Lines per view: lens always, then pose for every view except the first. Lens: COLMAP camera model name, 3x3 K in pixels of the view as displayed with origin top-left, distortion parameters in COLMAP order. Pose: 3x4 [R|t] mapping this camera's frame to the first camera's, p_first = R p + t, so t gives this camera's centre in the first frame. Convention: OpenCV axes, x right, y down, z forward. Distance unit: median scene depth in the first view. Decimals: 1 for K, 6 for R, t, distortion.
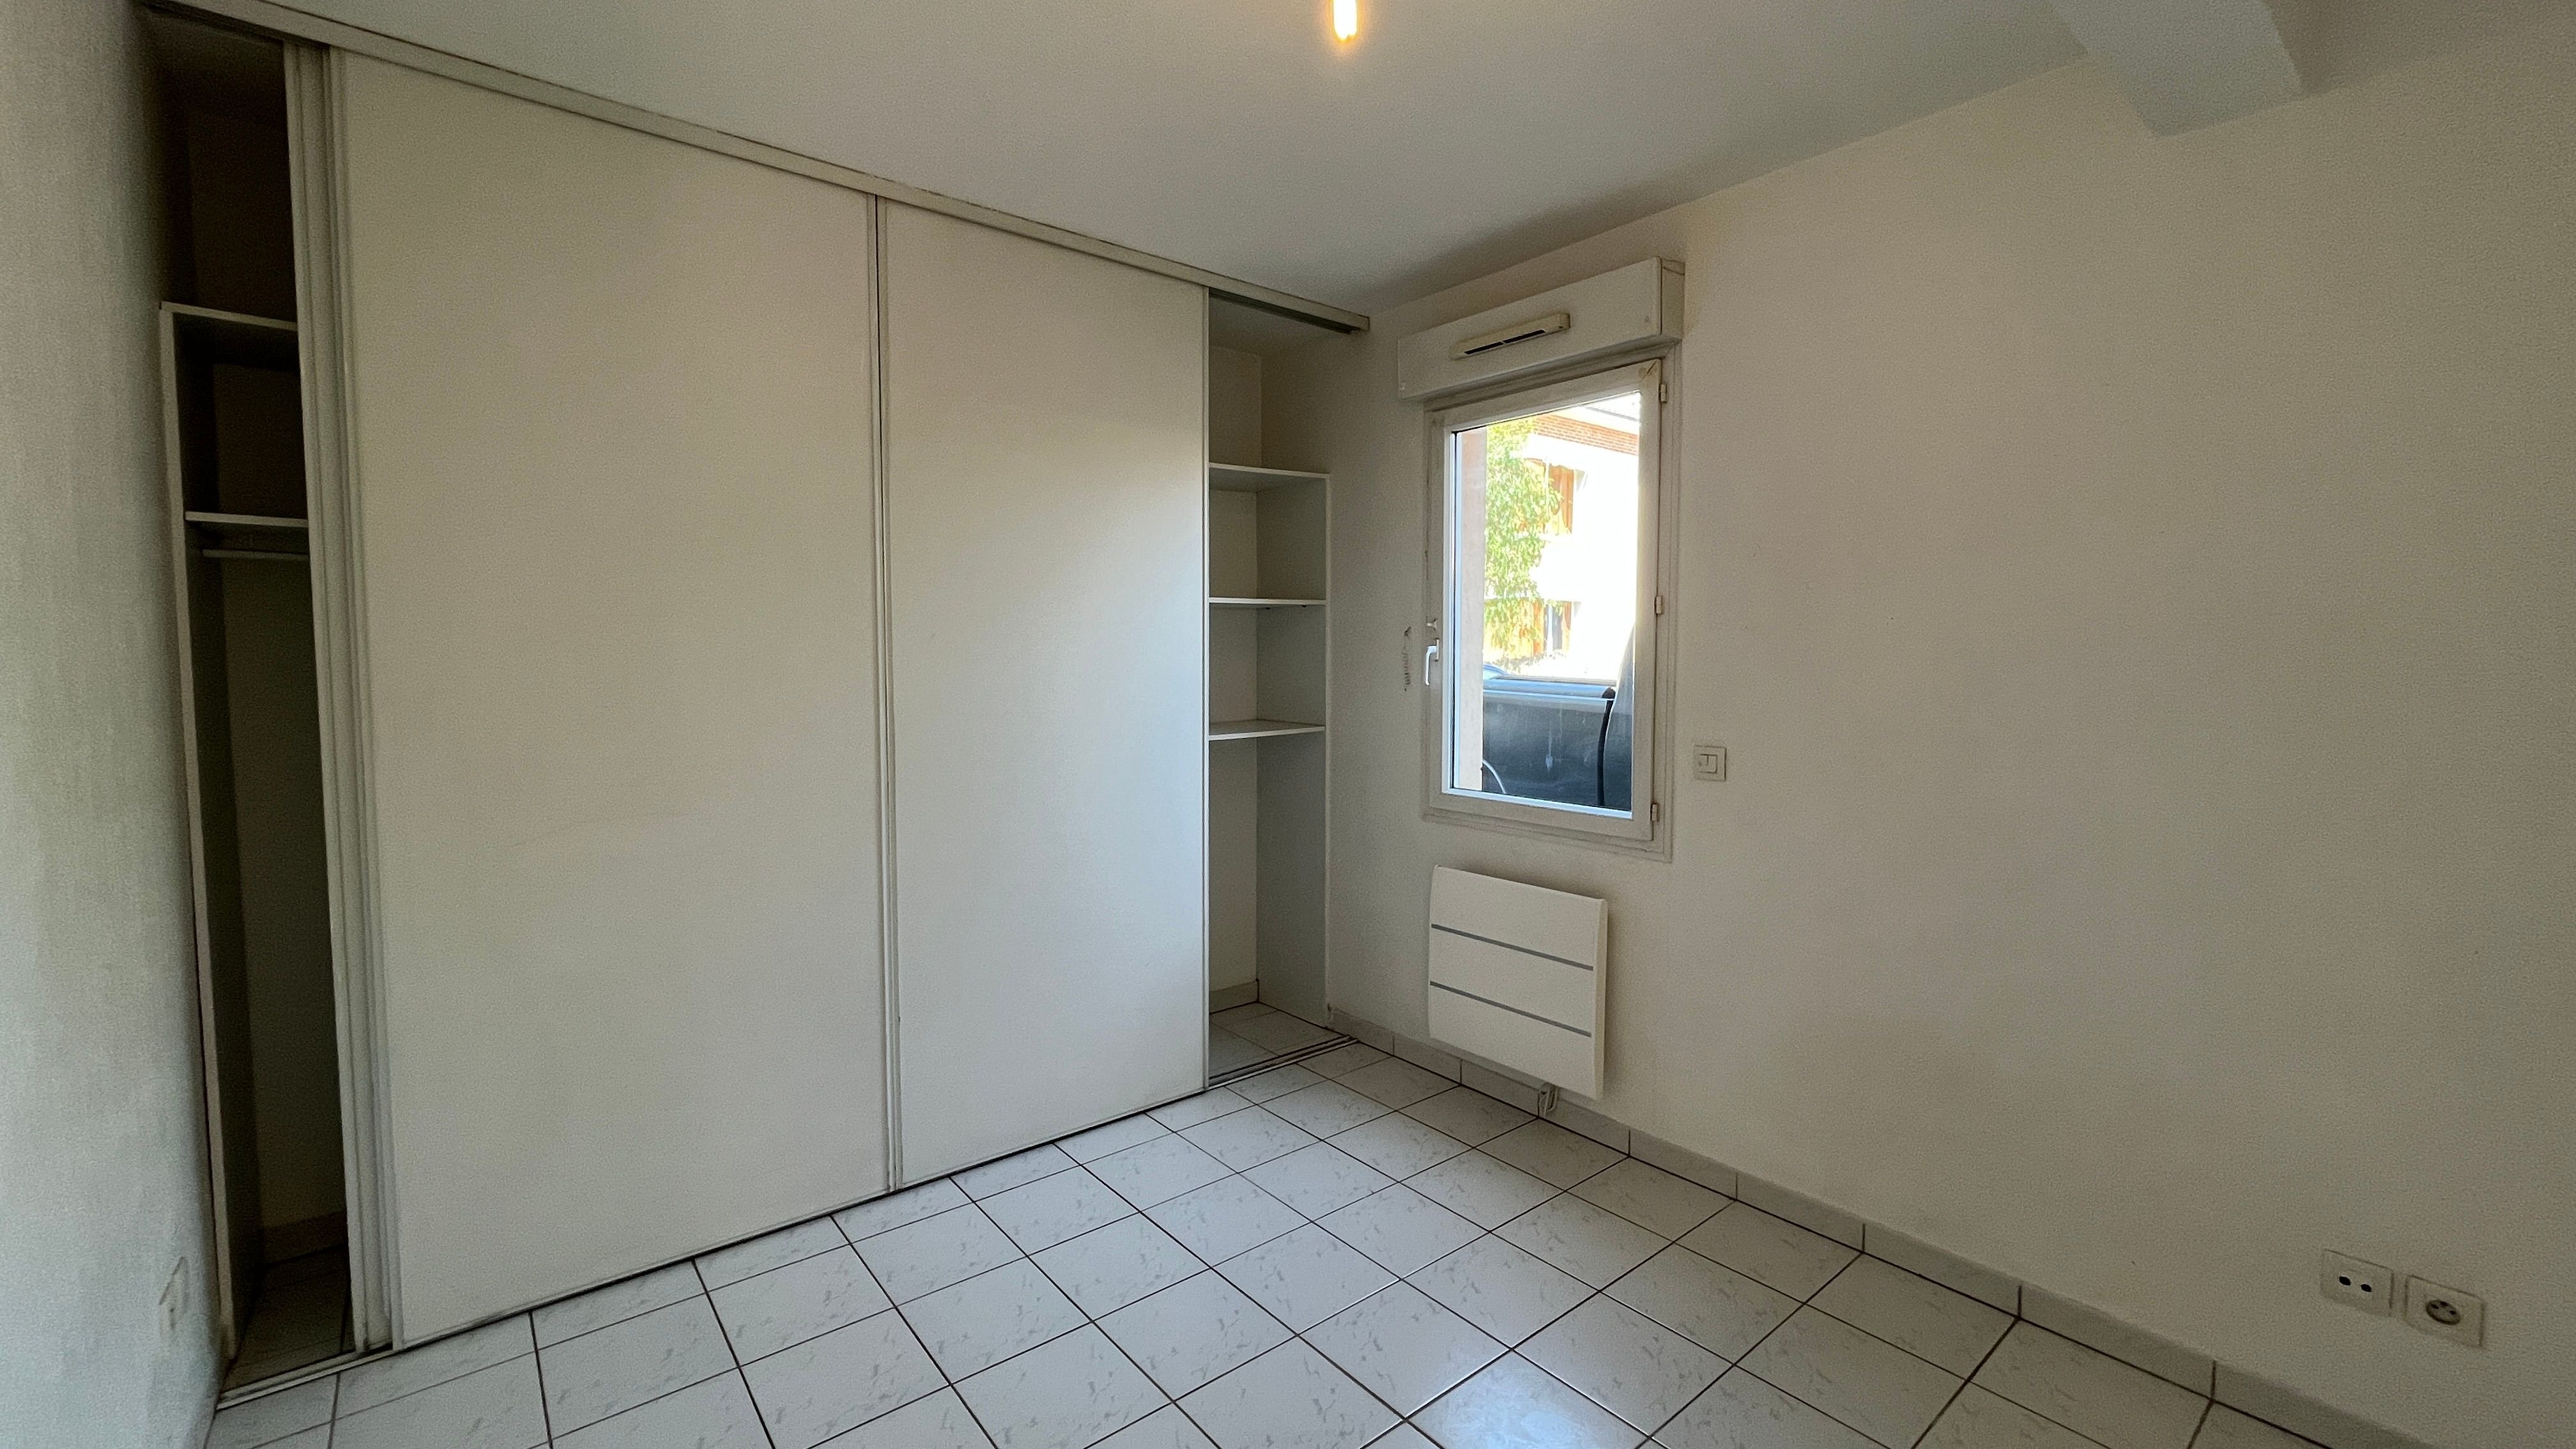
lens RADIAL K [[1037.9, 0, 1272.6], [0, 1037.9, 715.1], [0, 0, 1]] dist [-0.002470, 0.000044]
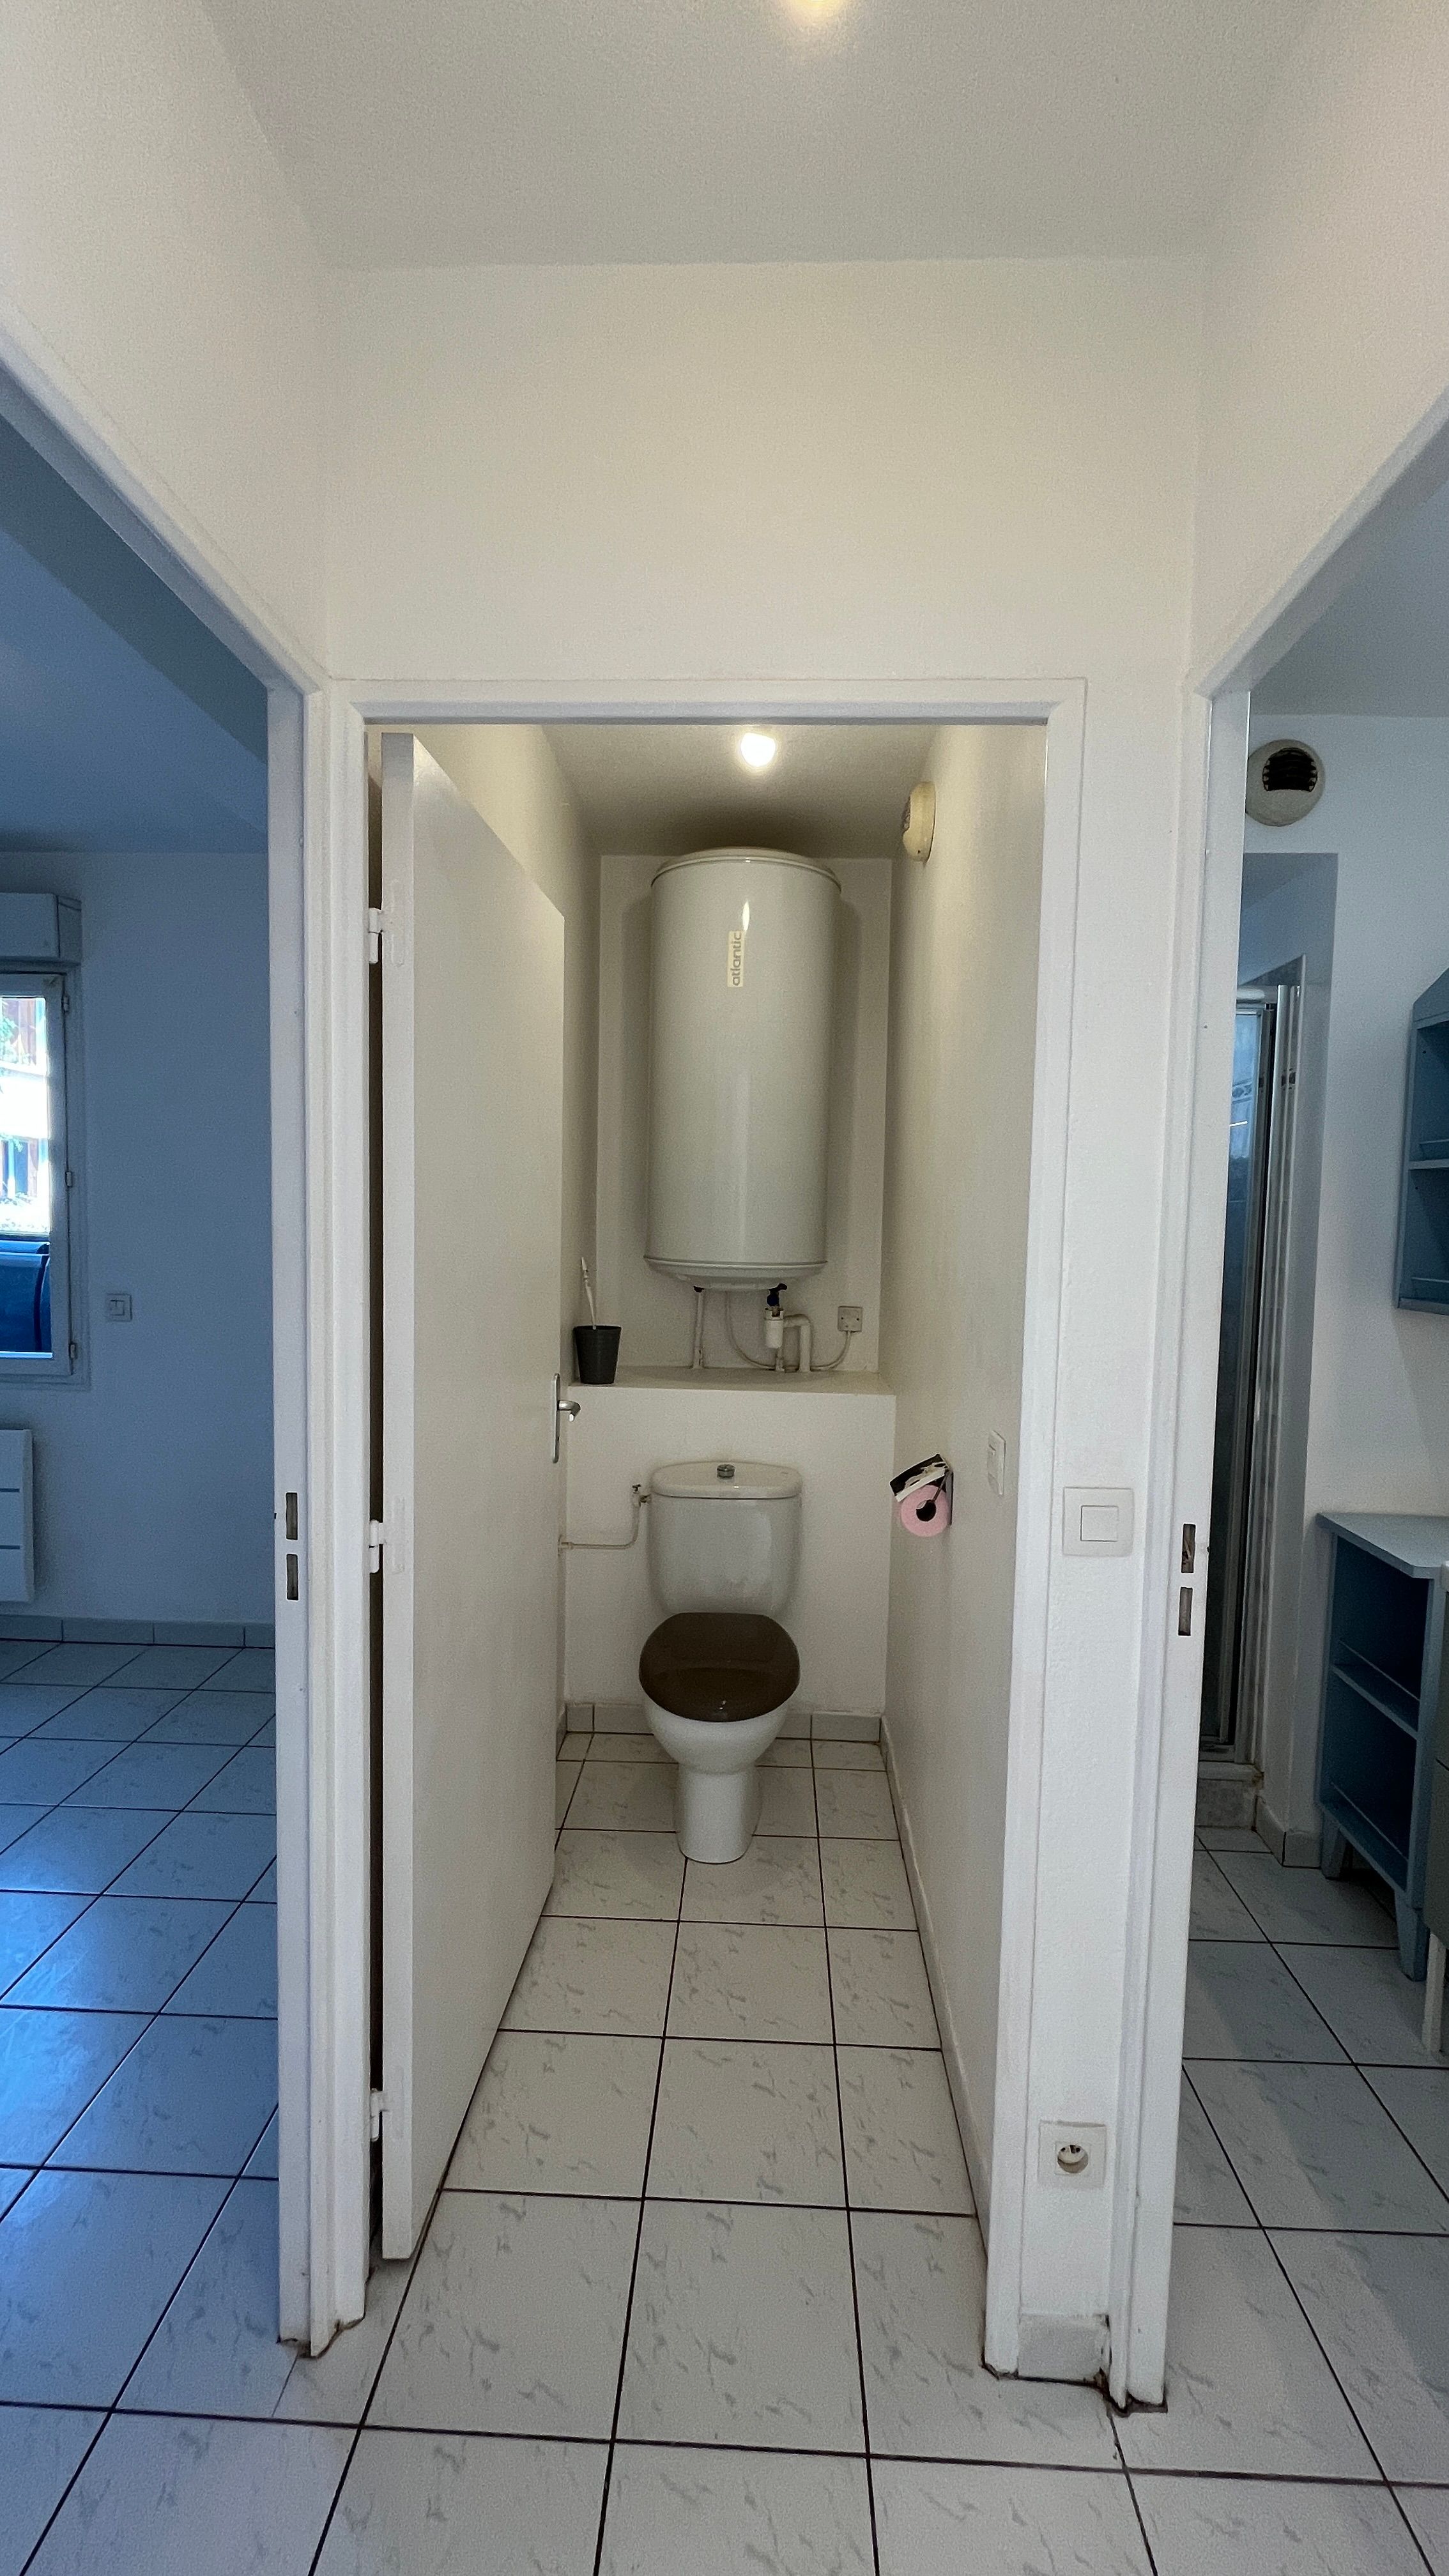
lens RADIAL K [[1037.9, 0, 734.4], [0, 1037.9, 1267.6], [0, 0, 1]] dist [-0.002470, 0.000044]
pose [[0.651597, -0.033280, 0.757835, -0.041703], [0.027186, 0.999420, 0.020514, -0.006554], [-0.758078, 0.007235, 0.652124, -0.373652]]
